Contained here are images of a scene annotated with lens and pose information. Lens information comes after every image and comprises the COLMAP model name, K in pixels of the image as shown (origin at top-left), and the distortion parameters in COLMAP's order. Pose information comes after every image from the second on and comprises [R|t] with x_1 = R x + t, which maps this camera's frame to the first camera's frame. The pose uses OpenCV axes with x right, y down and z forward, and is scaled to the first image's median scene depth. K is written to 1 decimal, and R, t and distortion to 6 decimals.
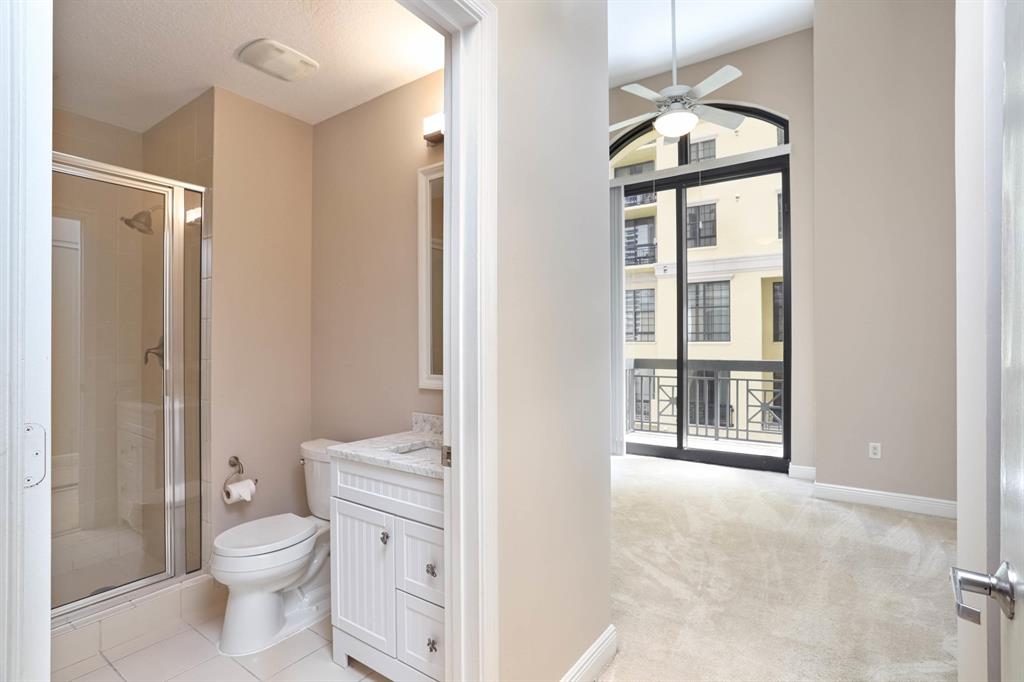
lens RADIAL K [[493.7, 0, 512.0], [0, 493.7, 341.0], [0, 0, 1]] dist [-0.059163, 0.032178]
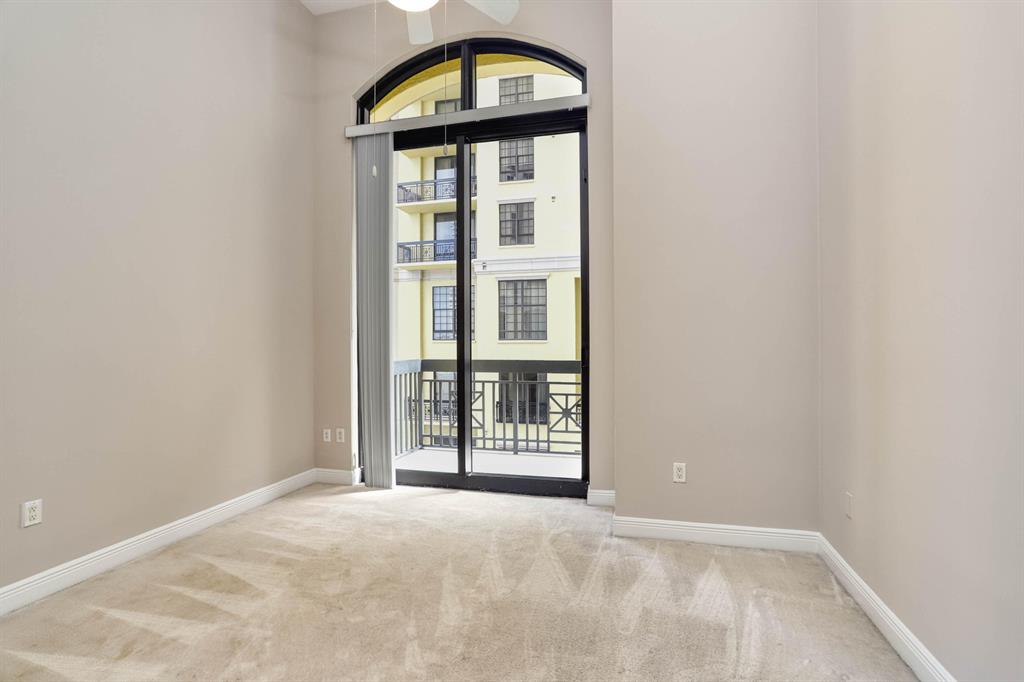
lens RADIAL K [[493.7, 0, 512.0], [0, 493.7, 341.0], [0, 0, 1]] dist [-0.059163, 0.032178]
pose [[0.943428, -0.002292, 0.331569, 0.157034], [0.001563, 0.999996, 0.002466, 0.003420], [-0.331573, -0.001808, 0.943428, 0.231455]]
